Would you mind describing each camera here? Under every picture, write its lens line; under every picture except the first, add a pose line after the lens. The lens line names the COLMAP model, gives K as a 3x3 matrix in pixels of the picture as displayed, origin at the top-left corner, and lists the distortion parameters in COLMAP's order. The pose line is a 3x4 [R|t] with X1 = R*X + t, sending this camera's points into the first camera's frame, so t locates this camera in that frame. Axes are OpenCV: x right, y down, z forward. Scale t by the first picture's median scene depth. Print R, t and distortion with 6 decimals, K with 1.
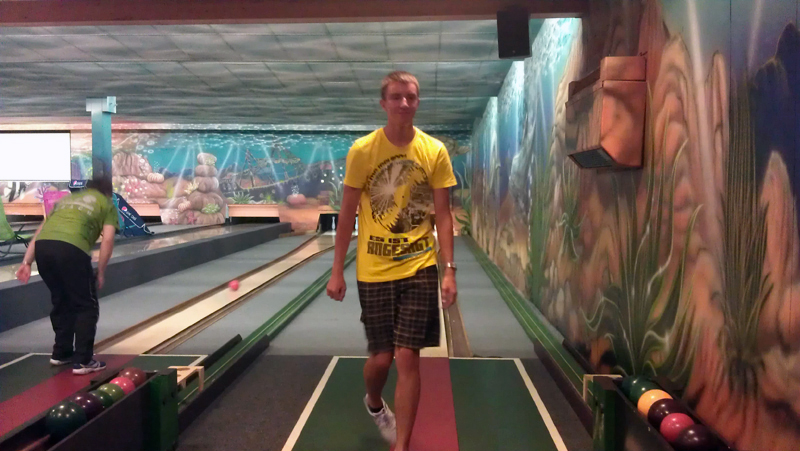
lens RADIAL K [[833.3, 0, 400.0], [0, 833.3, 225.5], [0, 0, 1]] dist [0.118004, -0.401686]
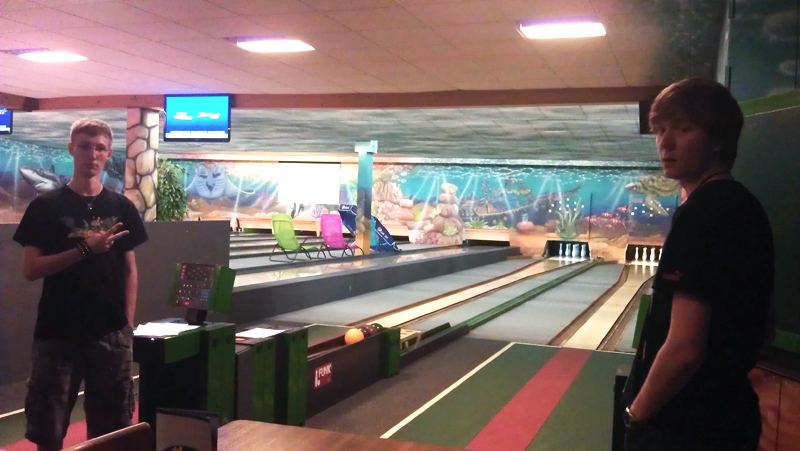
lens RADIAL K [[833.3, 0, 400.0], [0, 833.3, 225.5], [0, 0, 1]] dist [0.118004, -0.401686]
pose [[0.956022, 0.040055, -0.290546, 0.040644], [-0.048377, 0.998597, -0.021515, -0.000263], [0.289276, 0.034624, 0.956619, -0.117790]]
